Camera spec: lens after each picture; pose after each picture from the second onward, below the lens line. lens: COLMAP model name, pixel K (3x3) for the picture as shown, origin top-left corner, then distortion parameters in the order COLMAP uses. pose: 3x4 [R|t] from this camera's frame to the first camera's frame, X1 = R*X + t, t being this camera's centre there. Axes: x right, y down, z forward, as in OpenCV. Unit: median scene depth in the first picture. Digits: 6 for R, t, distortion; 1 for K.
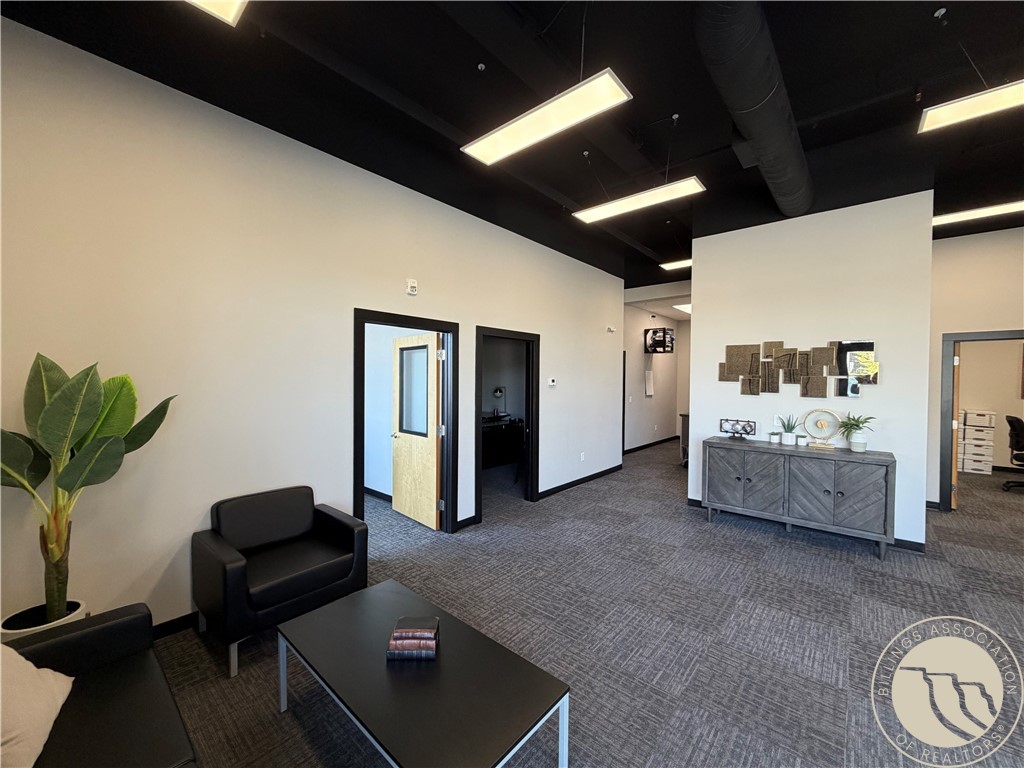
lens RADIAL K [[405.8, 0, 514.9], [0, 405.8, 385.5], [0, 0, 1]] dist [0.006117, 0.001073]
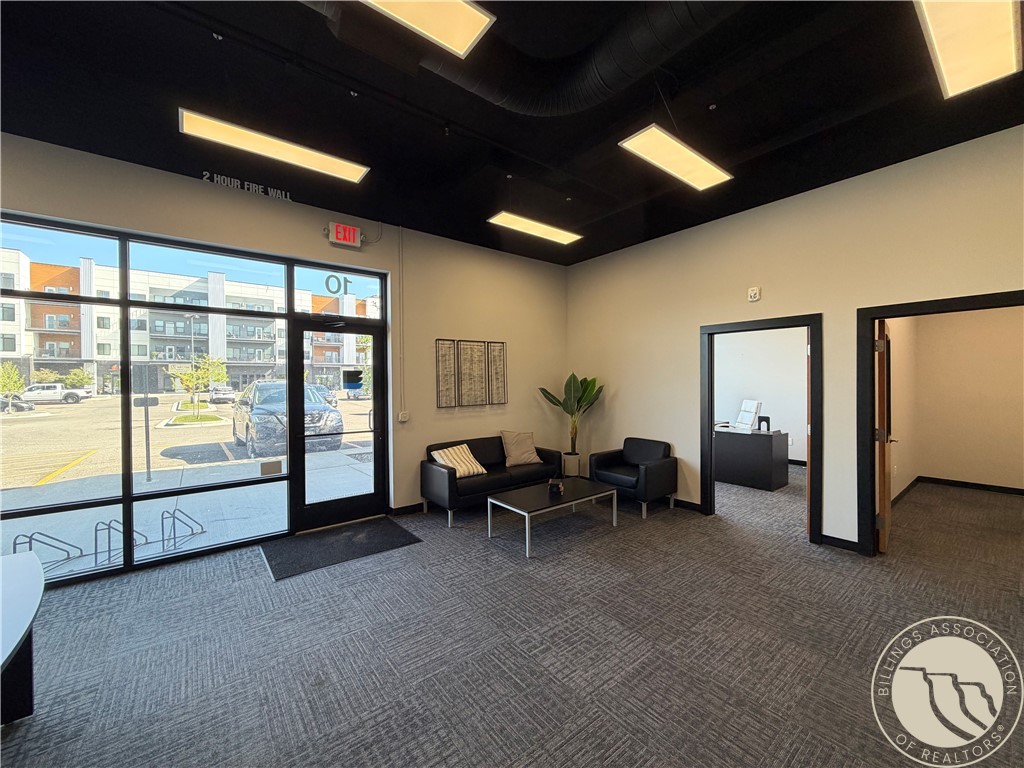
lens RADIAL K [[405.8, 0, 510.9], [0, 405.8, 384.4], [0, 0, 1]] dist [0.006117, 0.001073]
pose [[-0.186972, 0.002814, -0.982361, 1.066062], [-0.015855, 0.999857, 0.005882, 0.012381], [0.982237, 0.016675, -0.186900, 0.597607]]
